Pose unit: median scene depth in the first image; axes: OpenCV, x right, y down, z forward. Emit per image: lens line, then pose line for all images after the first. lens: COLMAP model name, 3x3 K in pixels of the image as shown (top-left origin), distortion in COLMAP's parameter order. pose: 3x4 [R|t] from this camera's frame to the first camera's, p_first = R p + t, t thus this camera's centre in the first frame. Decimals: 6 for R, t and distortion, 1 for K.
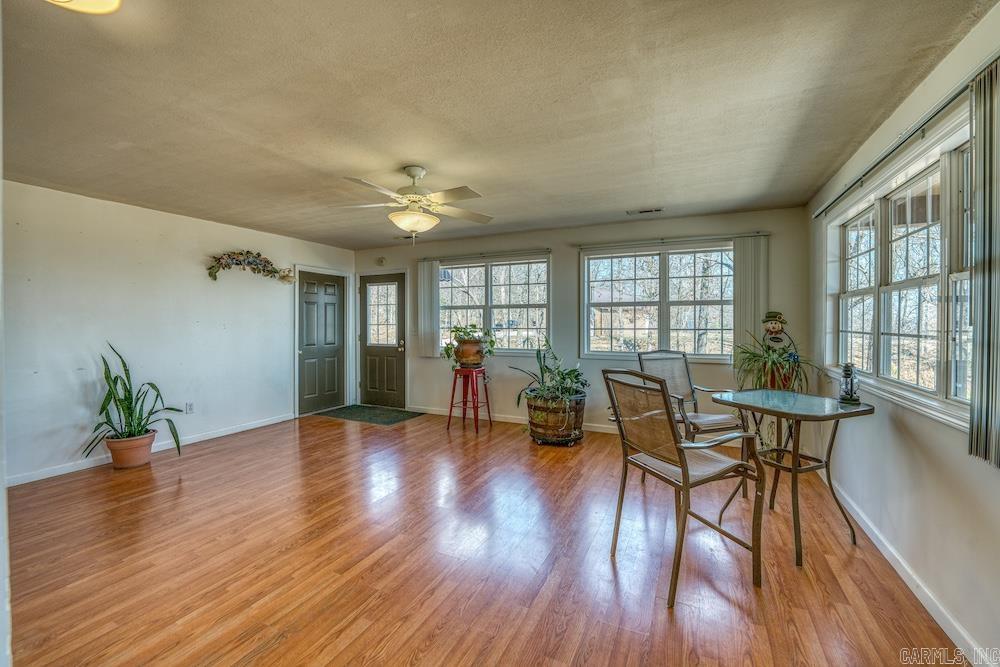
lens RADIAL K [[425.5, 0, 512.7], [0, 425.5, 327.6], [0, 0, 1]] dist [-0.021038, 0.000142]
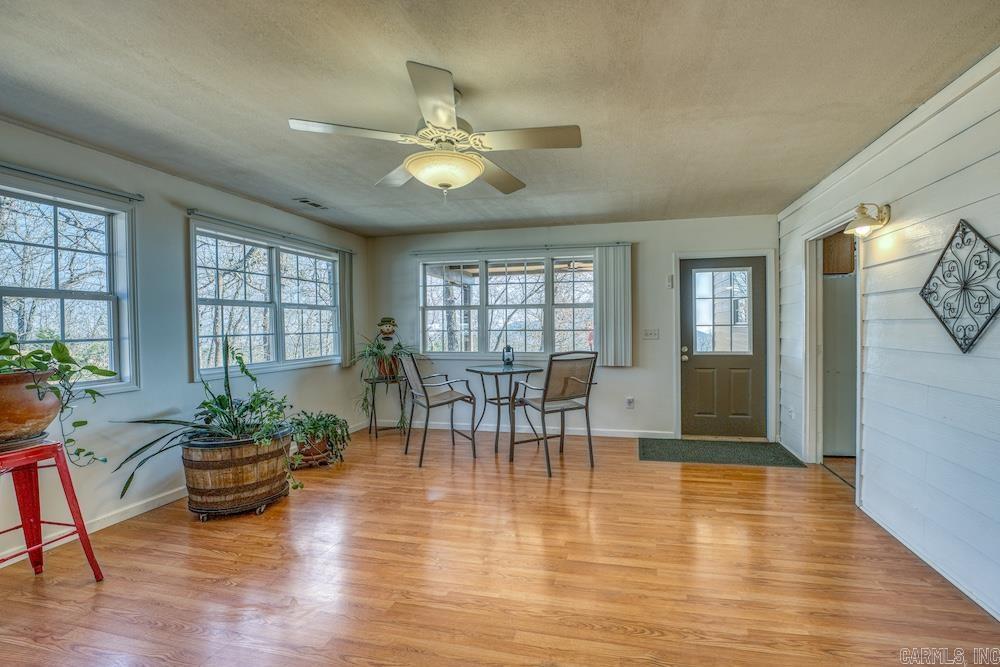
lens RADIAL K [[425.5, 0, 512.7], [0, 425.5, 327.6], [0, 0, 1]] dist [-0.021038, 0.000142]
pose [[-0.180740, -0.002506, 0.983528, -0.773004], [0.018607, 0.999809, 0.005966, -0.007255], [-0.983355, 0.019379, -0.180659, 0.868590]]
